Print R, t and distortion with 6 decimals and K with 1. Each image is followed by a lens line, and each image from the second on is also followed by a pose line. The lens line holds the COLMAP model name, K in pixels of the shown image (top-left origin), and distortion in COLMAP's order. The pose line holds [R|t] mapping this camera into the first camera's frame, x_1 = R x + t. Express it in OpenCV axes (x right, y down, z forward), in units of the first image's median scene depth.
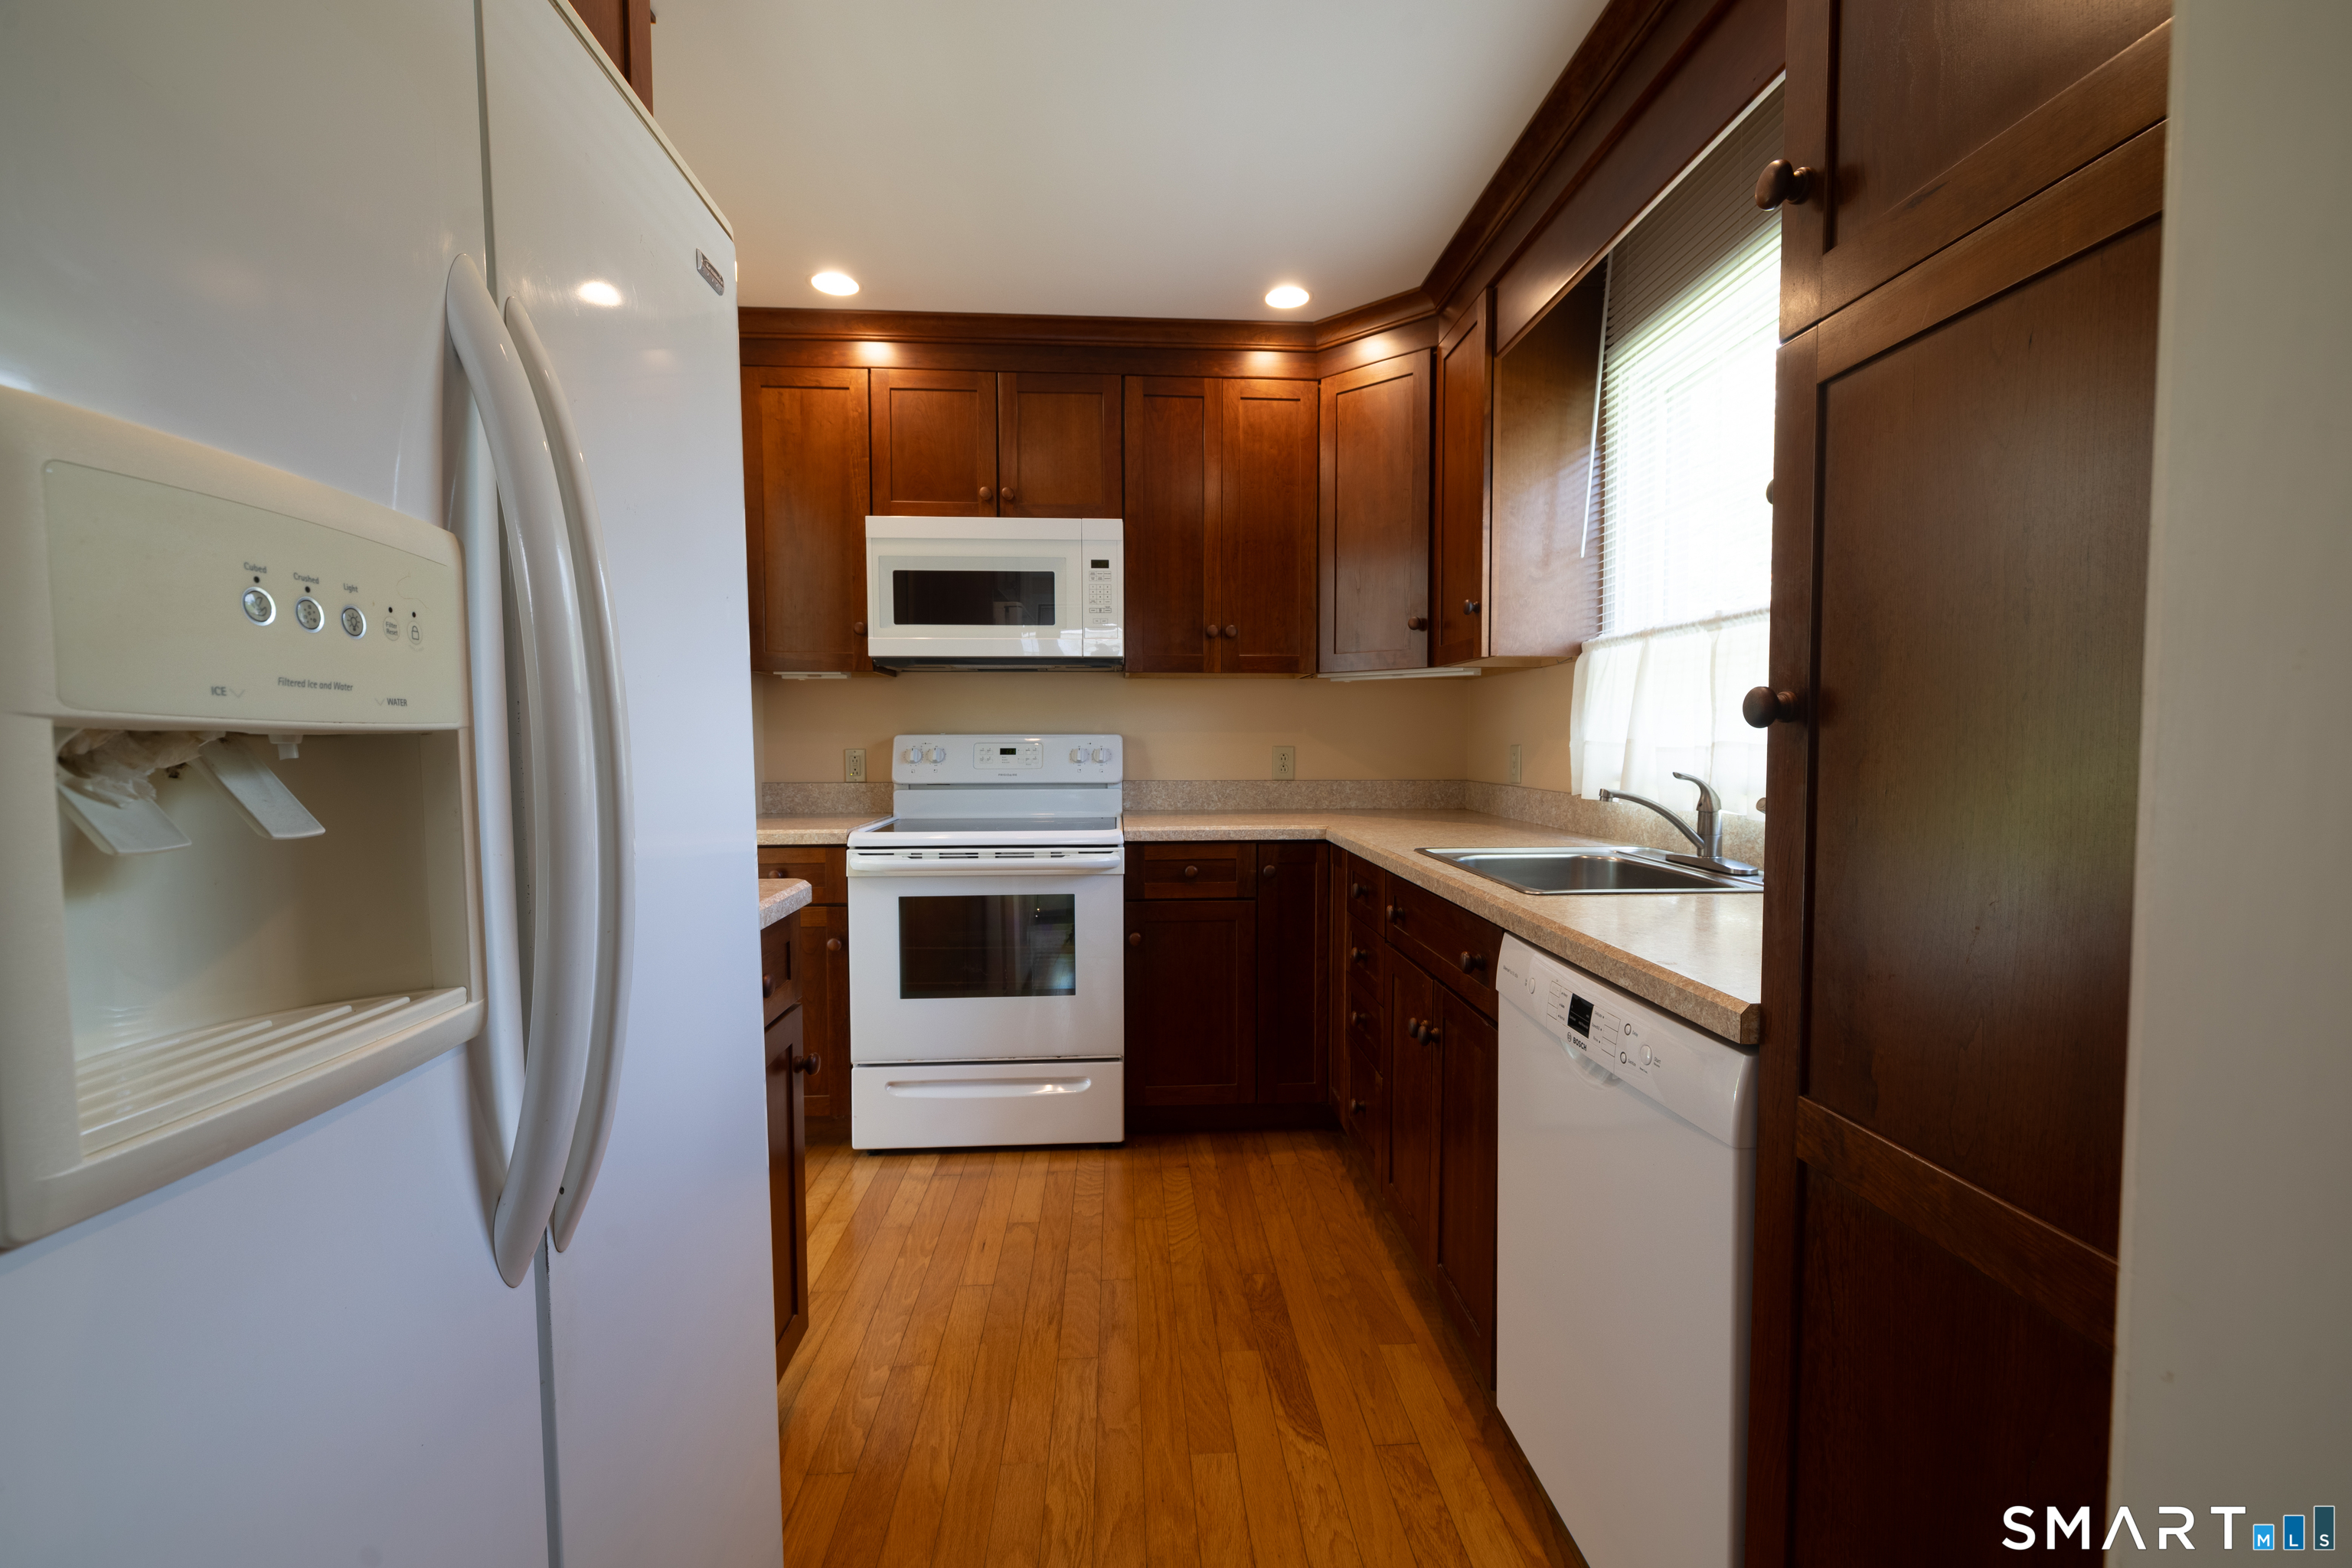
lens RADIAL K [[984.4, 0, 1186.5], [0, 984.4, 782.5], [0, 0, 1]] dist [-0.000798, -0.000012]
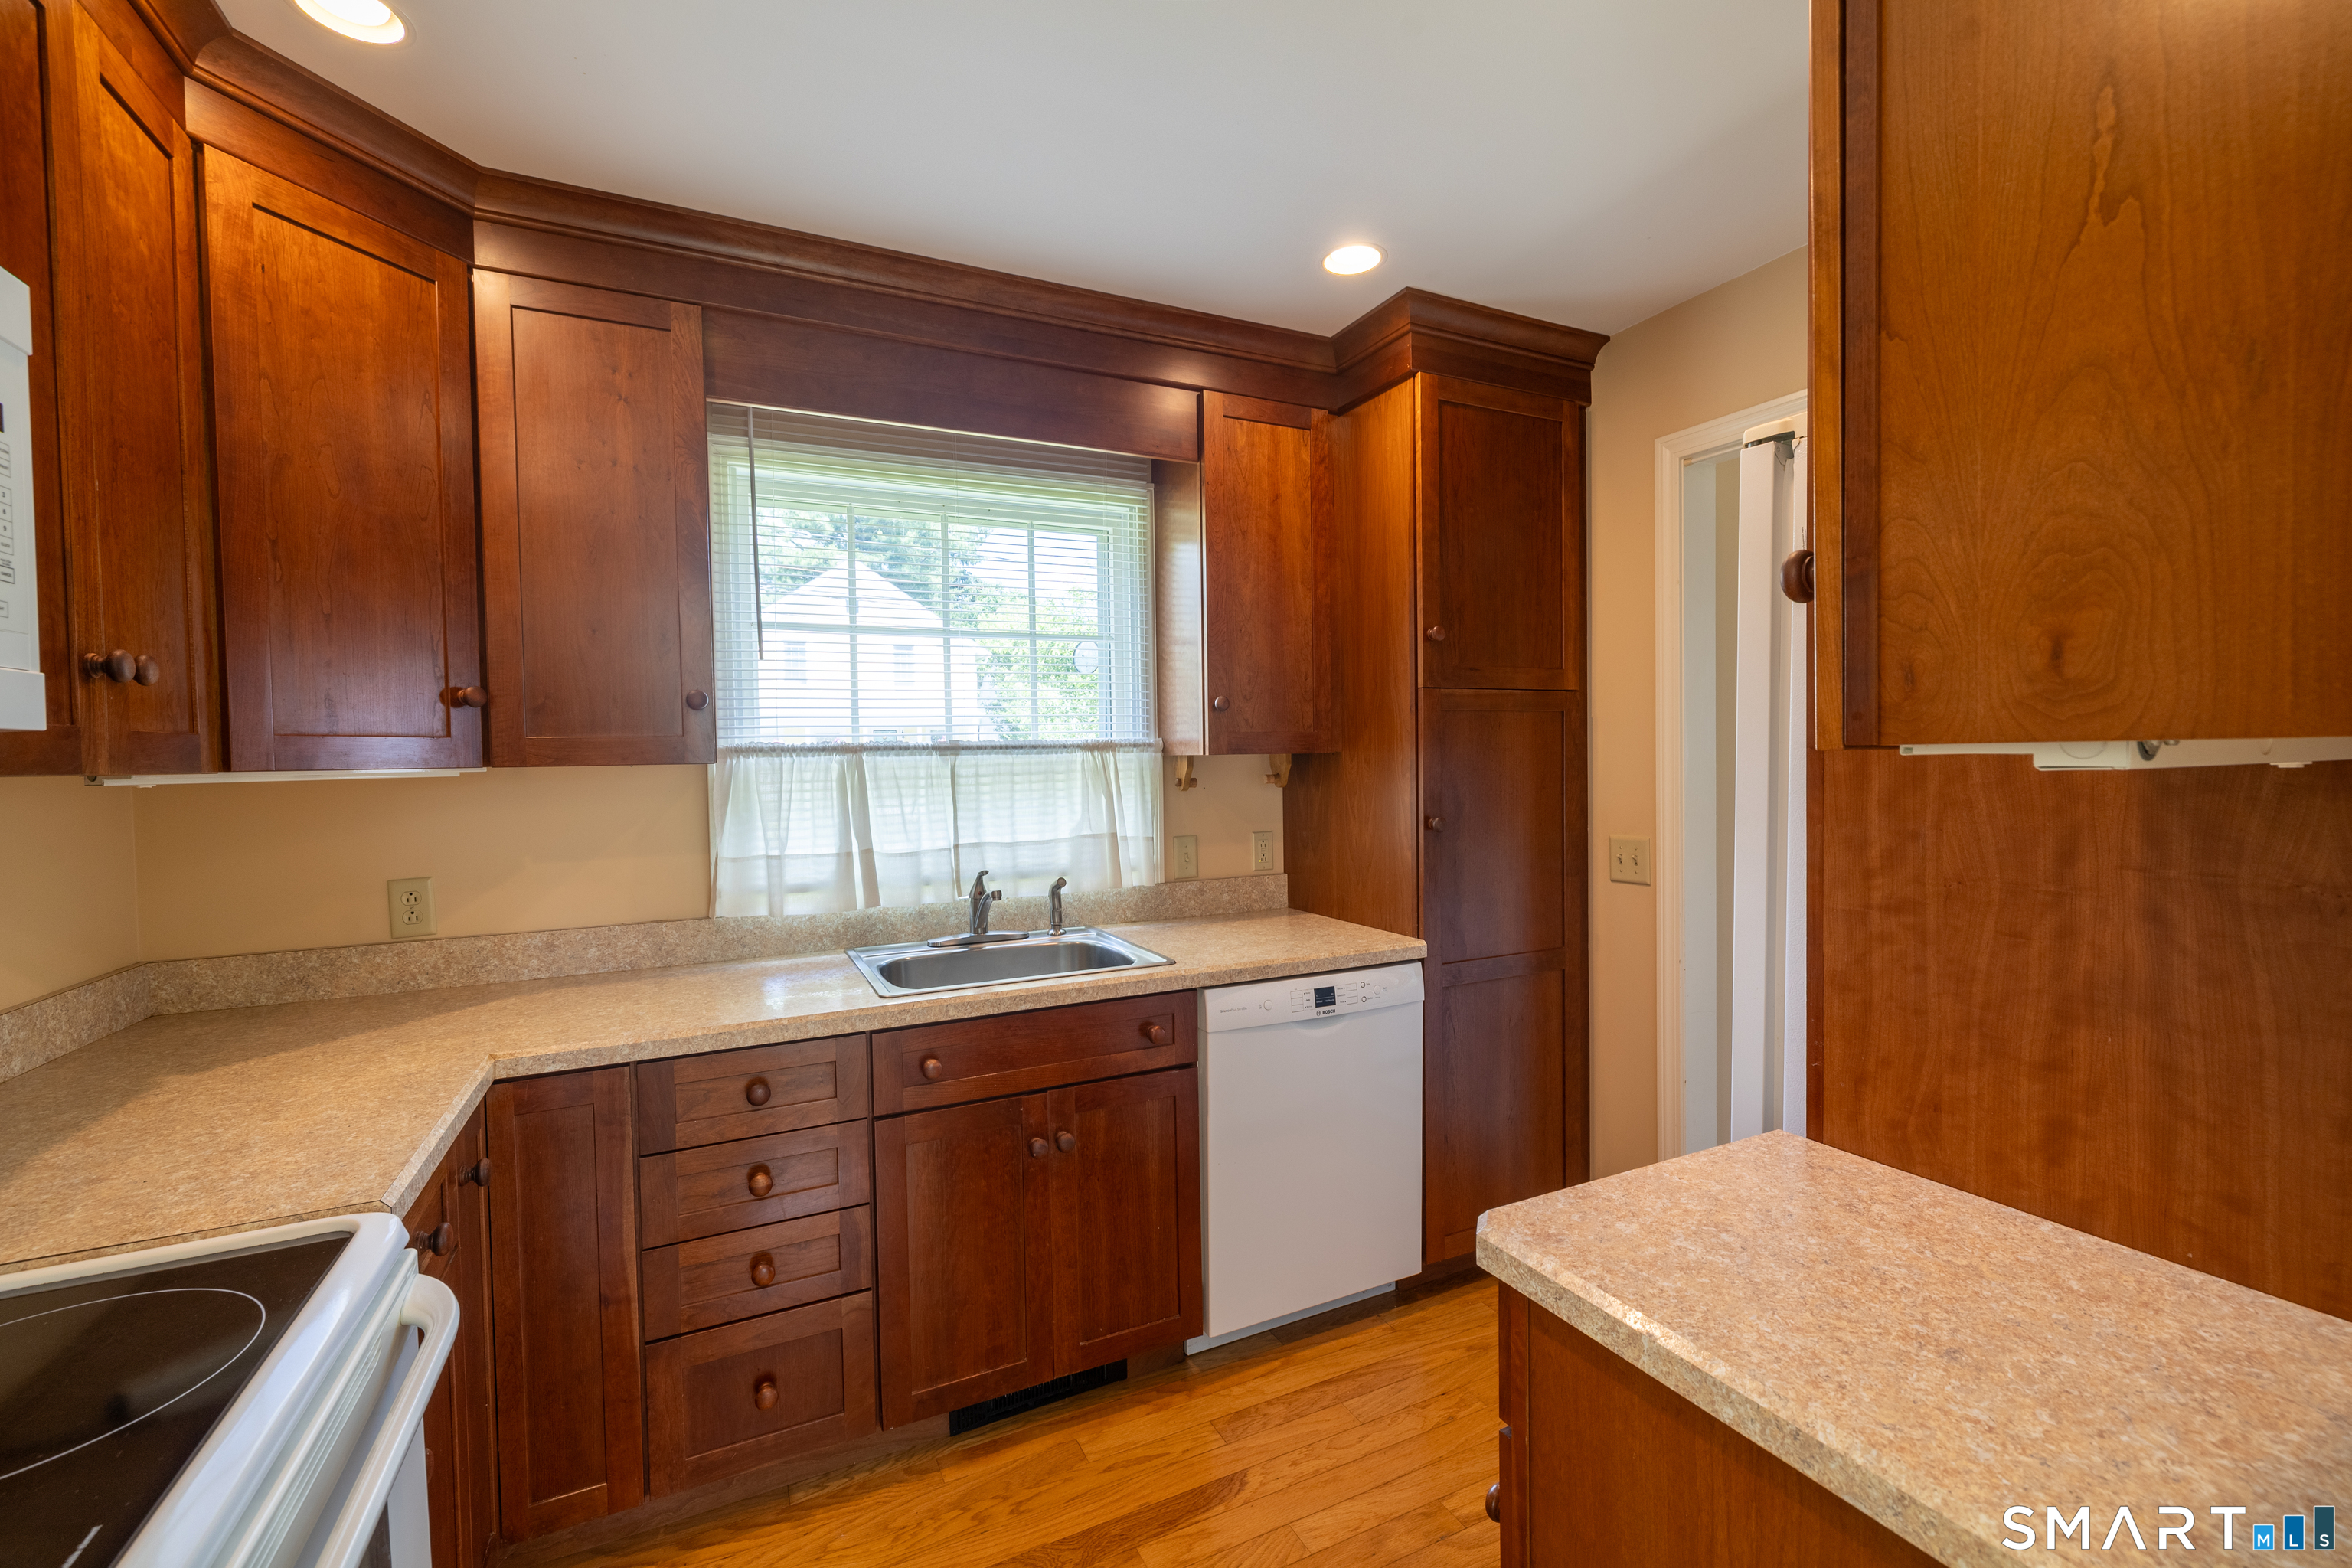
lens RADIAL K [[988.7, 0, 1182.9], [0, 988.7, 782.2], [0, 0, 1]] dist [0.000114, 0.000632]
pose [[-0.377358, -0.019083, 0.925871, -0.519408], [0.059265, 0.997241, 0.044709, -0.111520], [-0.924169, 0.071743, -0.375186, 0.839546]]
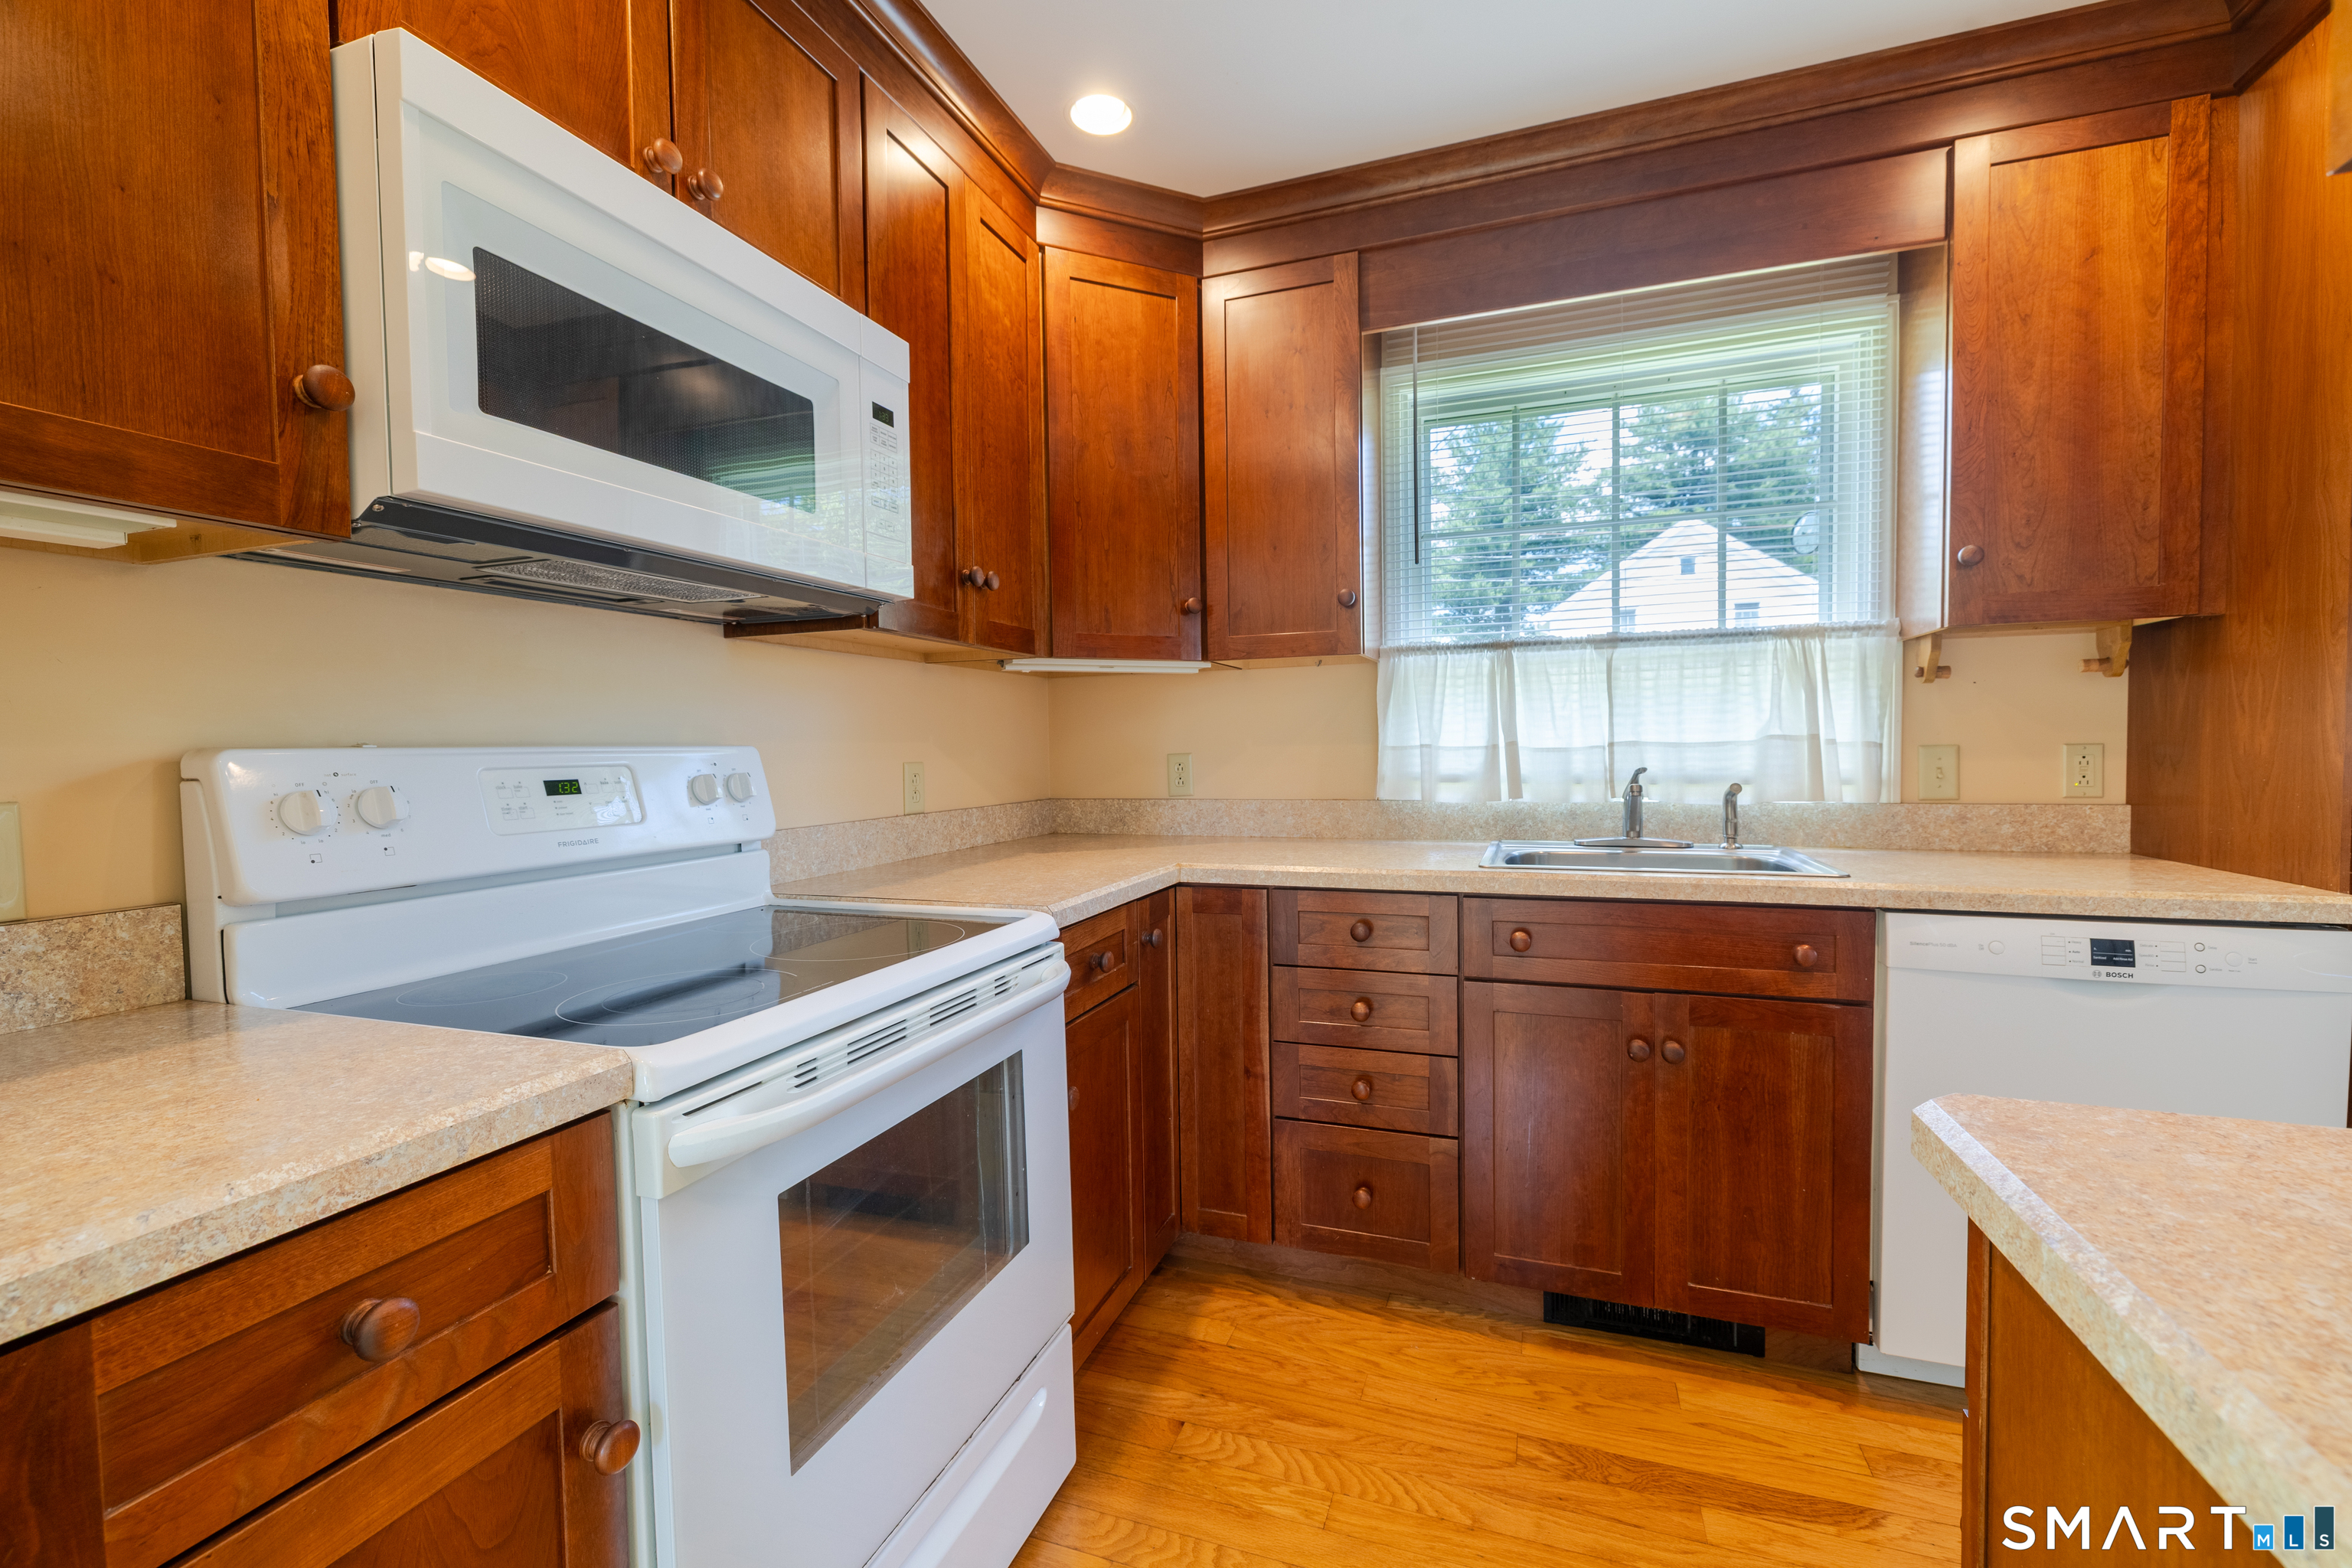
lens RADIAL K [[984.4, 0, 1186.5], [0, 984.4, 782.5], [0, 0, 1]] dist [-0.000798, -0.000012]
pose [[0.403764, -0.039887, 0.913993, -0.534983], [0.057173, 0.998196, 0.018304, -0.030463], [-0.913075, 0.044865, 0.405316, 0.691051]]
